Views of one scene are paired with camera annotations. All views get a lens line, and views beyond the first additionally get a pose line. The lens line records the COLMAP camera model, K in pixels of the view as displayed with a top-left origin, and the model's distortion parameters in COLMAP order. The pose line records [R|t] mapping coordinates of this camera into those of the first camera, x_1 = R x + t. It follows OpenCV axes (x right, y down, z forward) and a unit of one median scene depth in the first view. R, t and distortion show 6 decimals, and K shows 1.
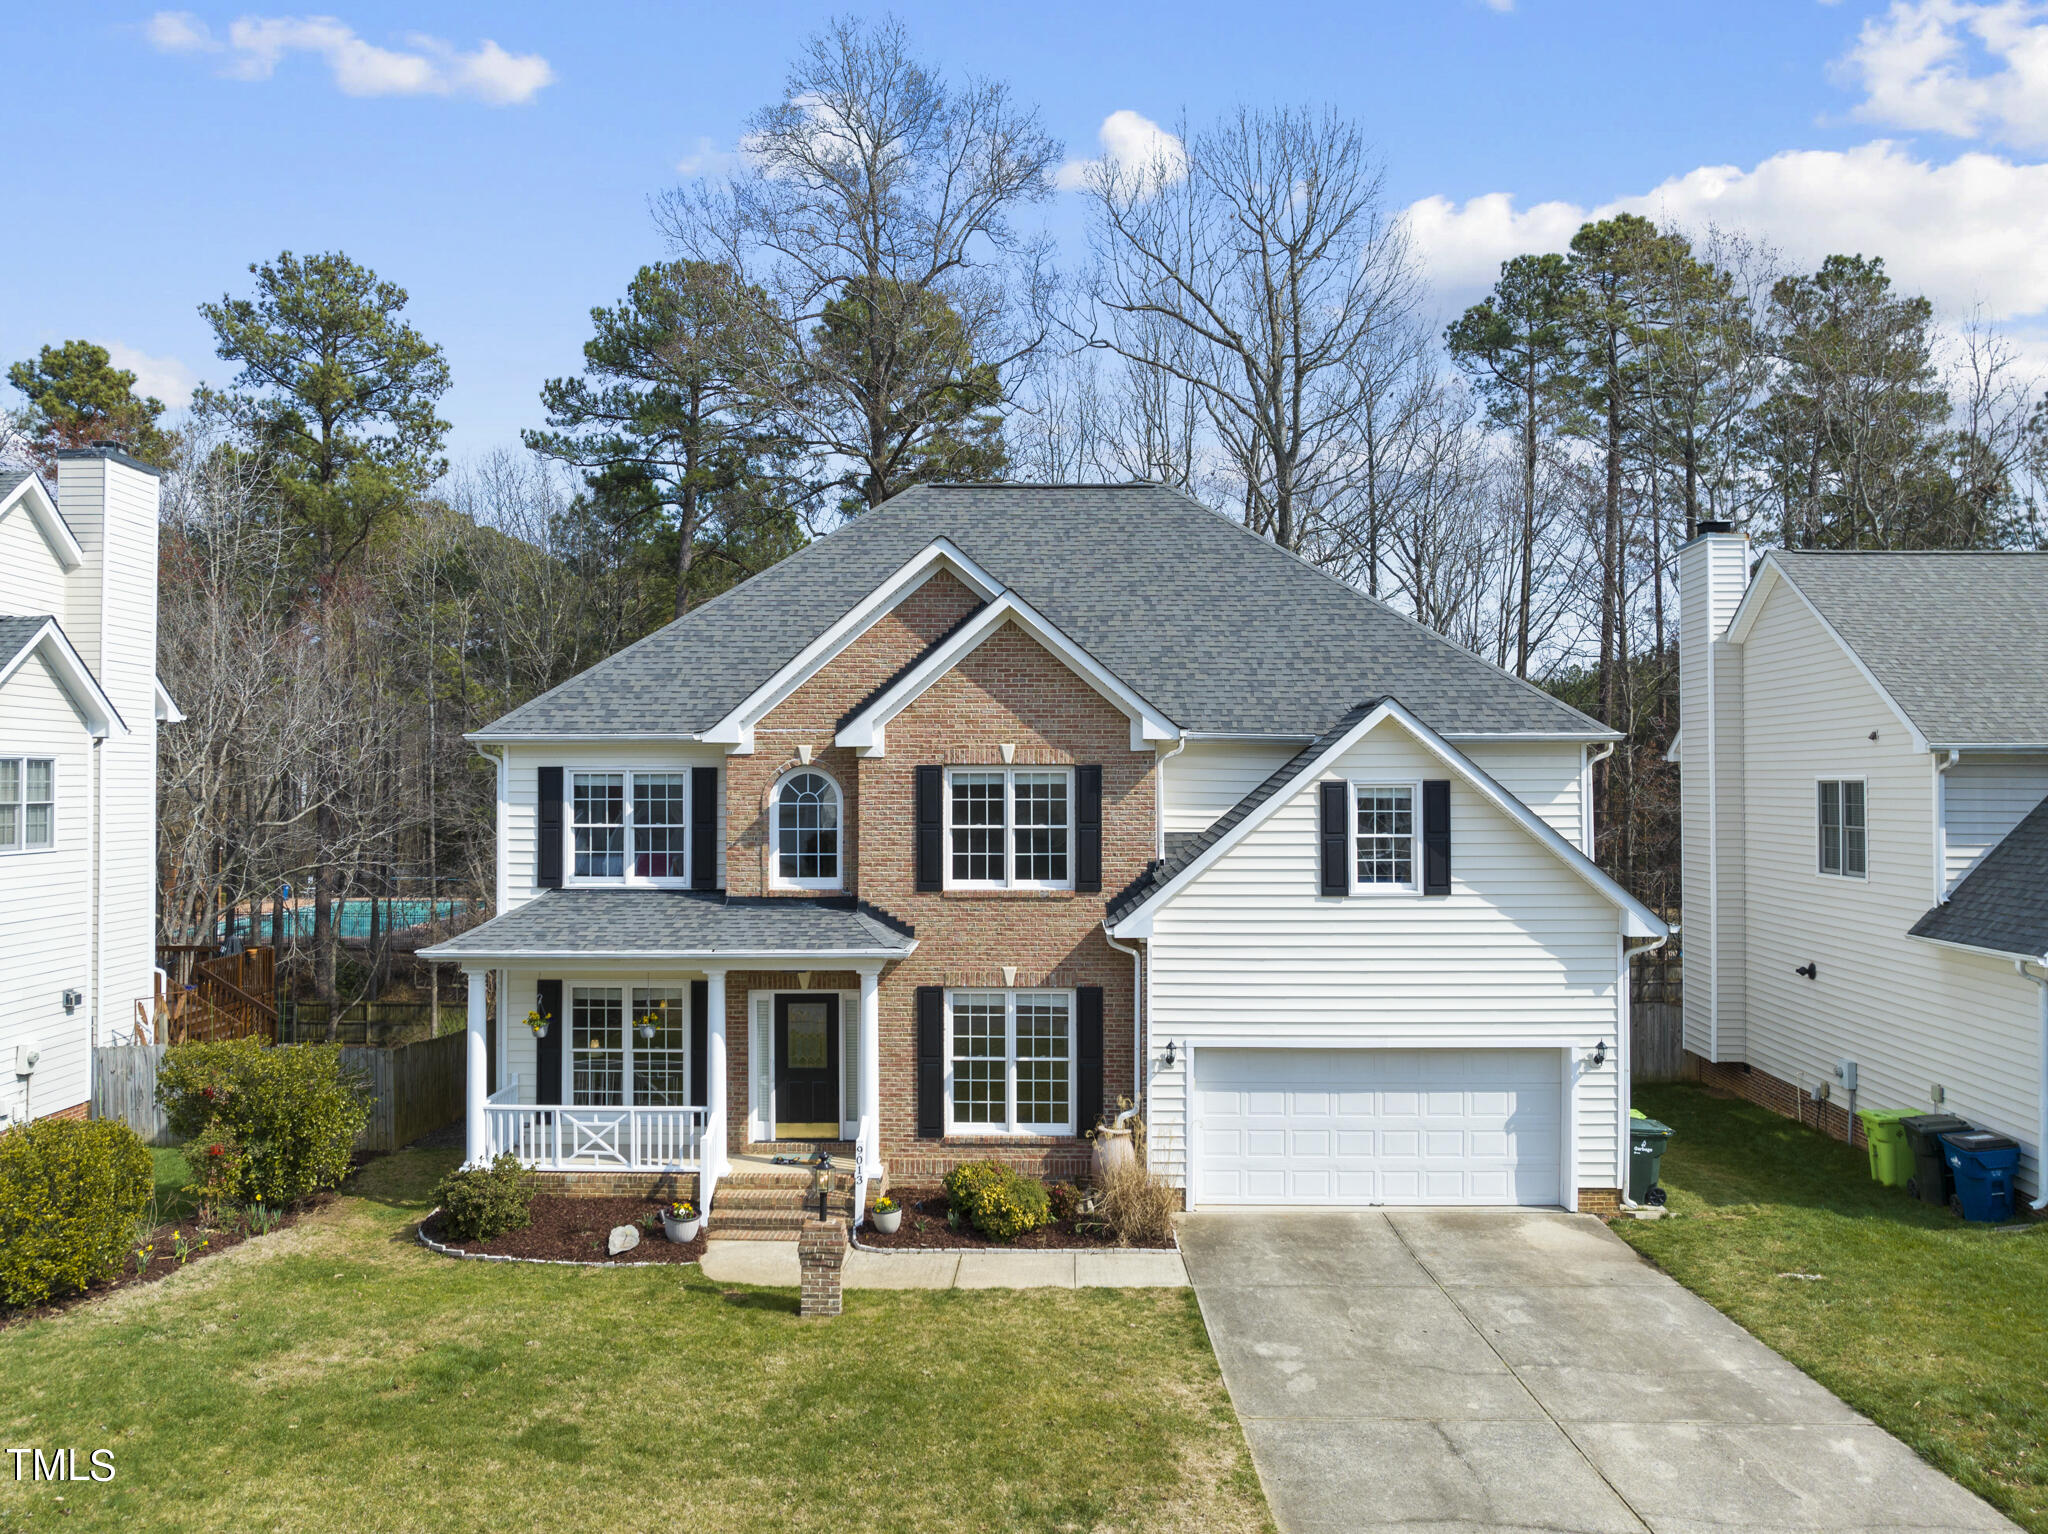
lens RADIAL K [[1448.7, 0, 1018.0], [0, 1448.7, 760.1], [0, 0, 1]] dist [-0.037016, 0.005150]
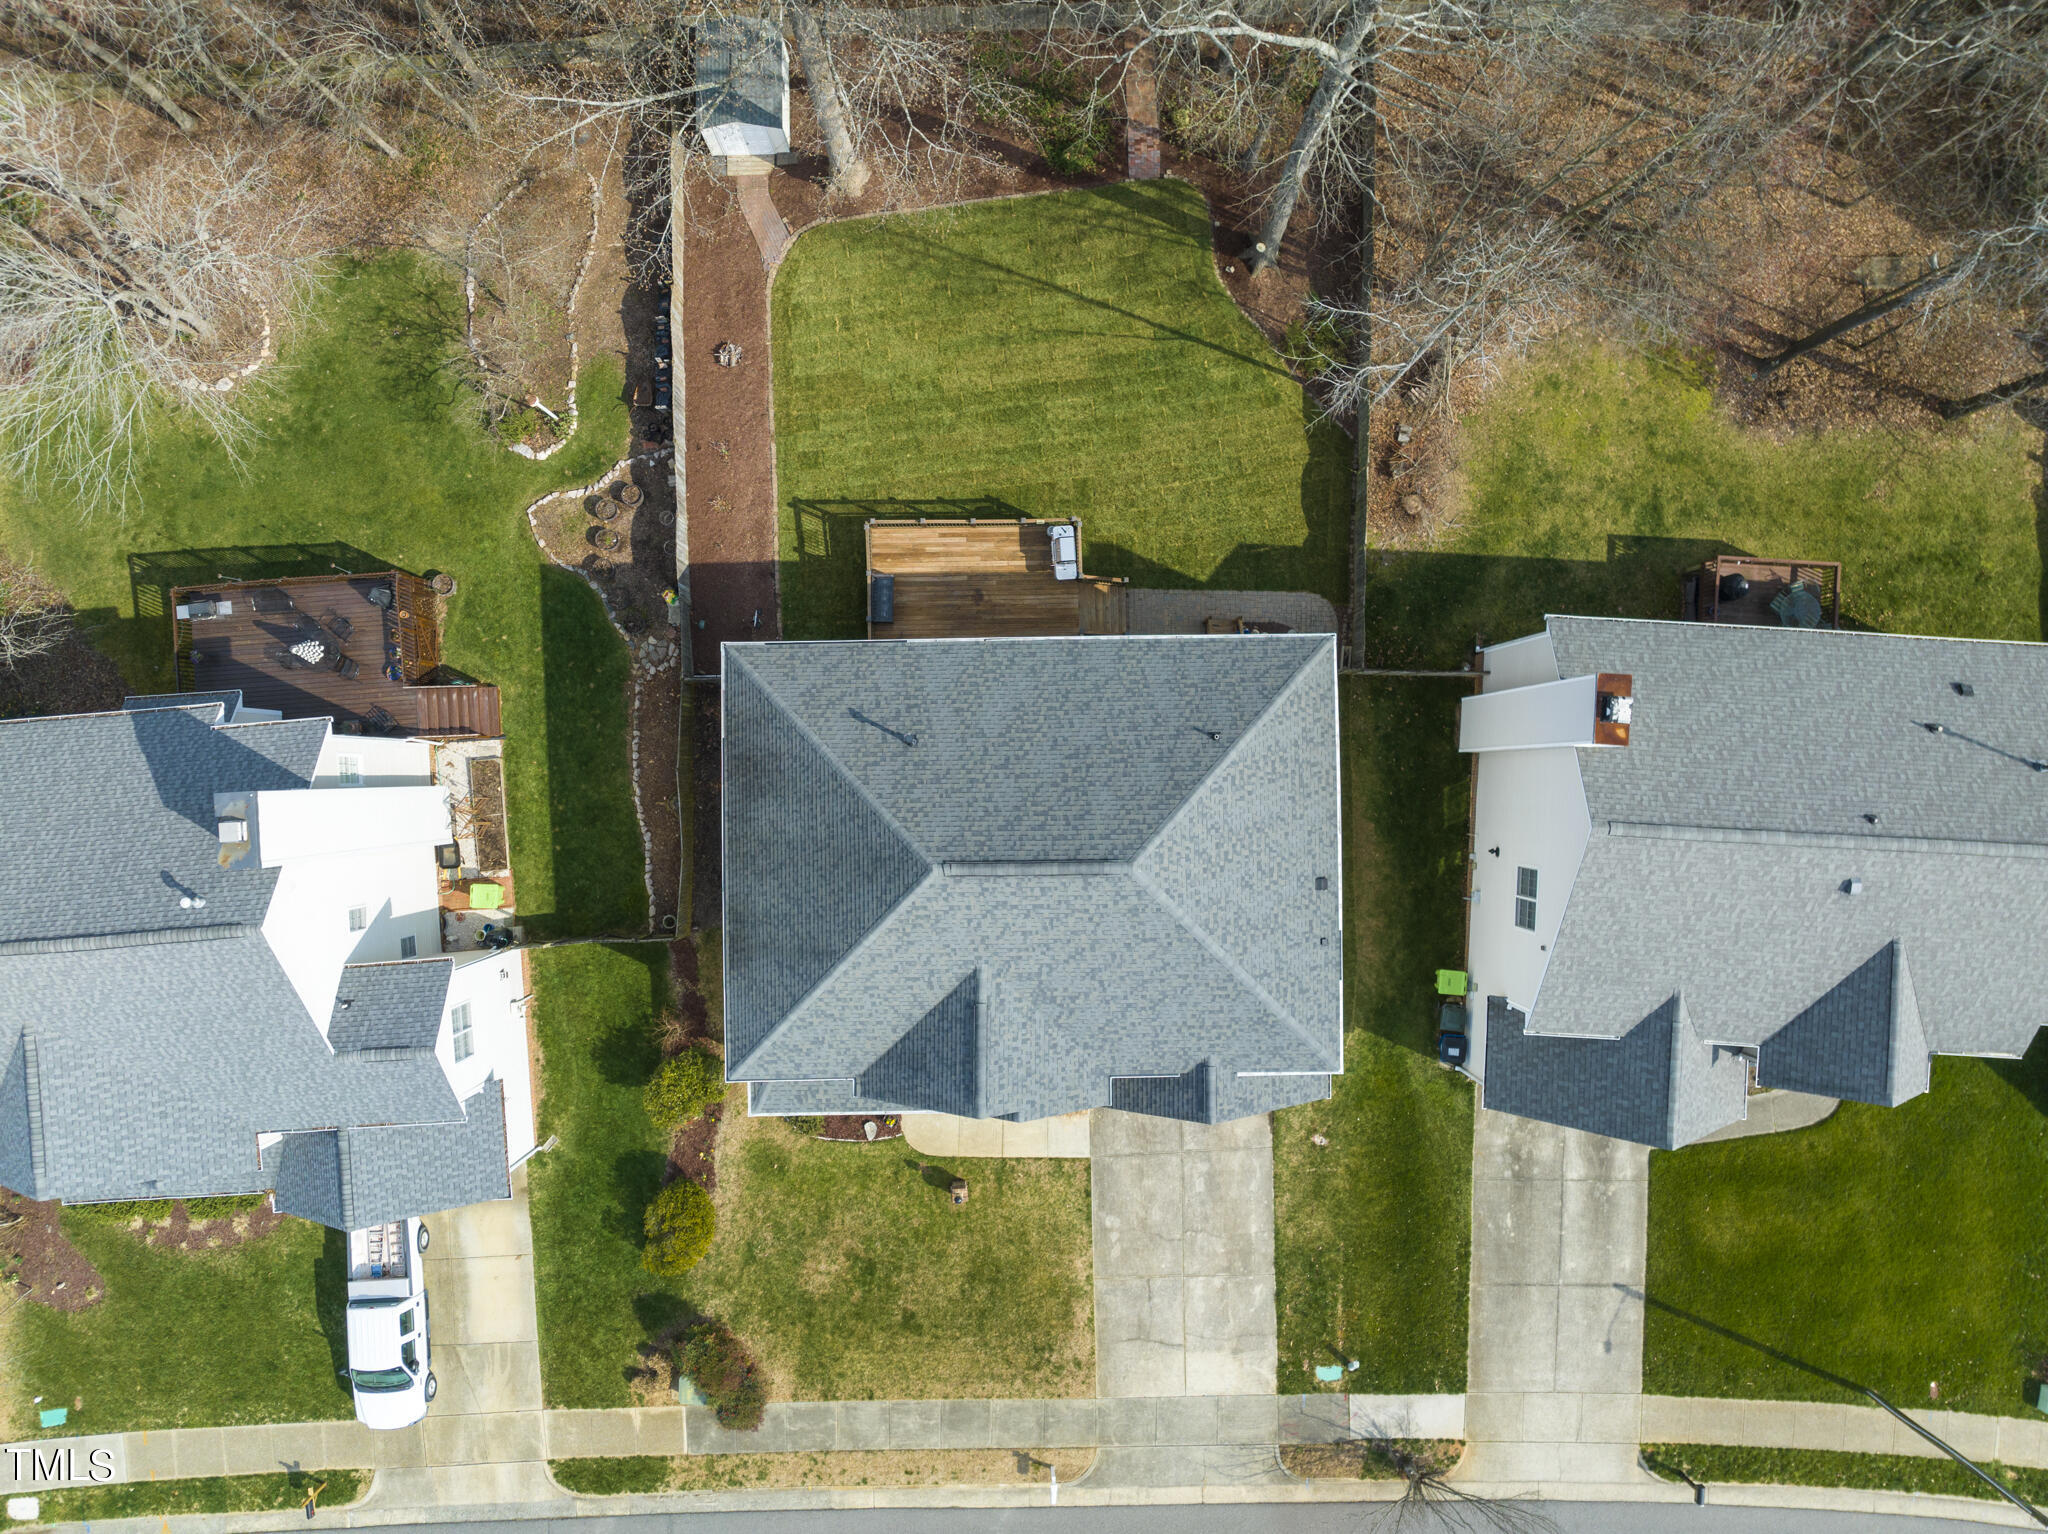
lens RADIAL K [[1448.7, 0, 1018.0], [0, 1448.7, 760.1], [0, 0, 1]] dist [-0.037016, 0.005150]
pose [[0.999354, -0.035912, -0.001112, 0.011039], [0.000698, -0.011536, 0.999933, -1.942161], [-0.035923, -0.999288, -0.011504, 1.468809]]
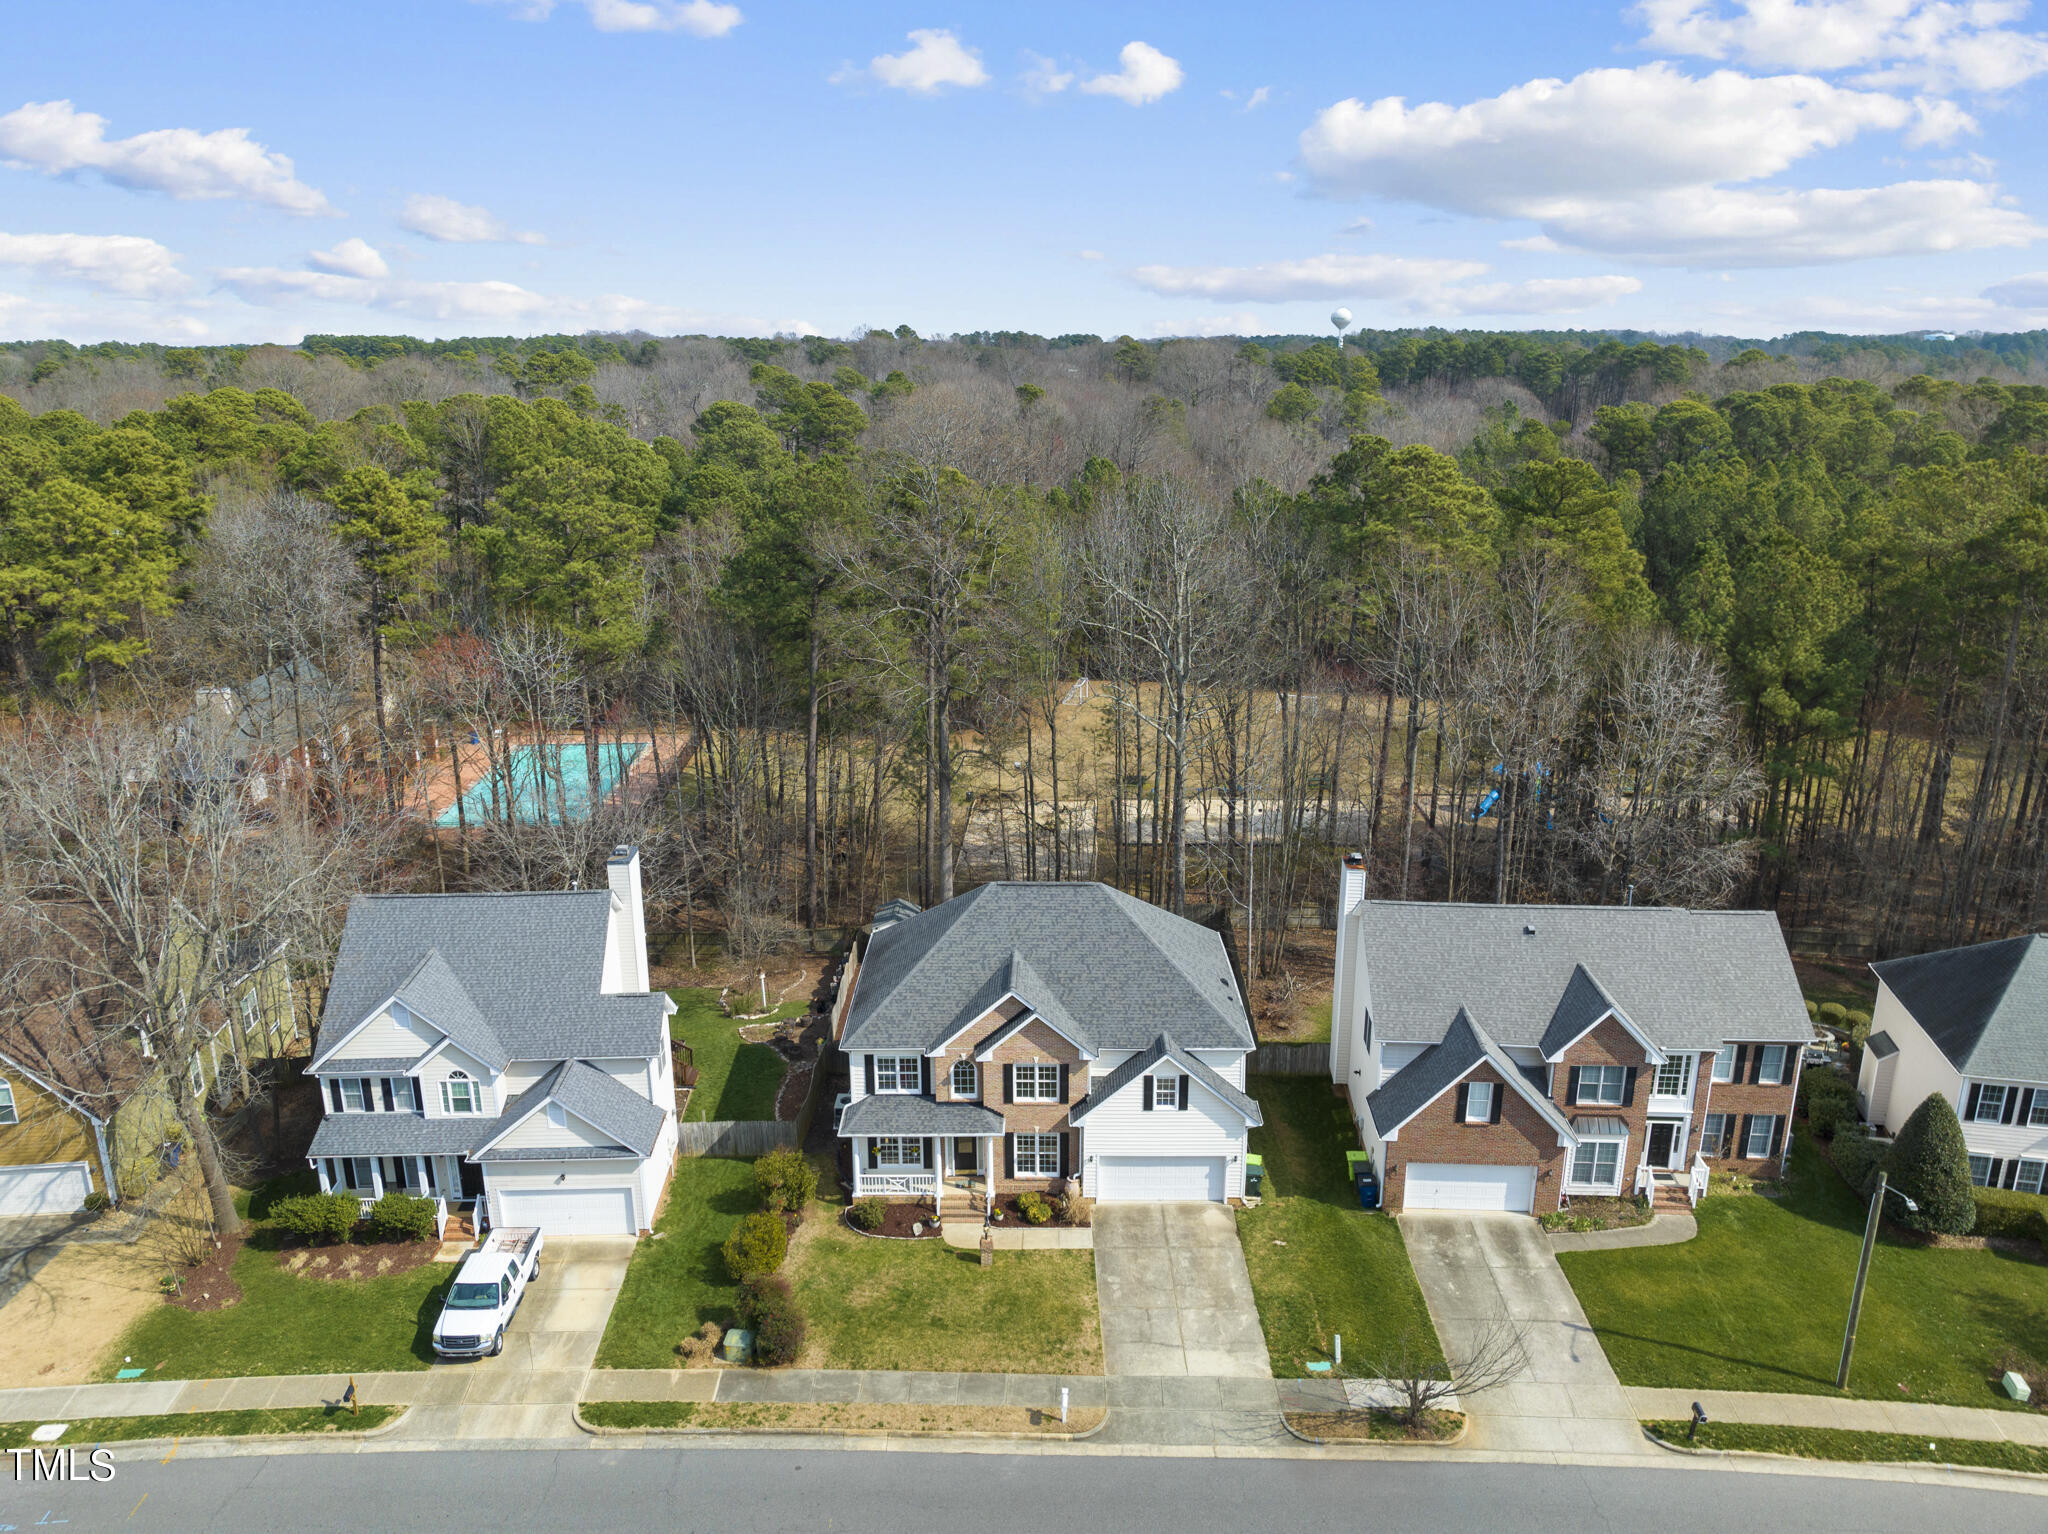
lens RADIAL K [[1448.7, 0, 1018.0], [0, 1448.7, 760.1], [0, 0, 1]] dist [-0.037016, 0.005150]
pose [[0.999930, -0.007932, 0.008816, -0.062970], [0.004968, 0.955178, 0.295990, -1.411161], [-0.010768, -0.295925, 0.955150, -1.538709]]
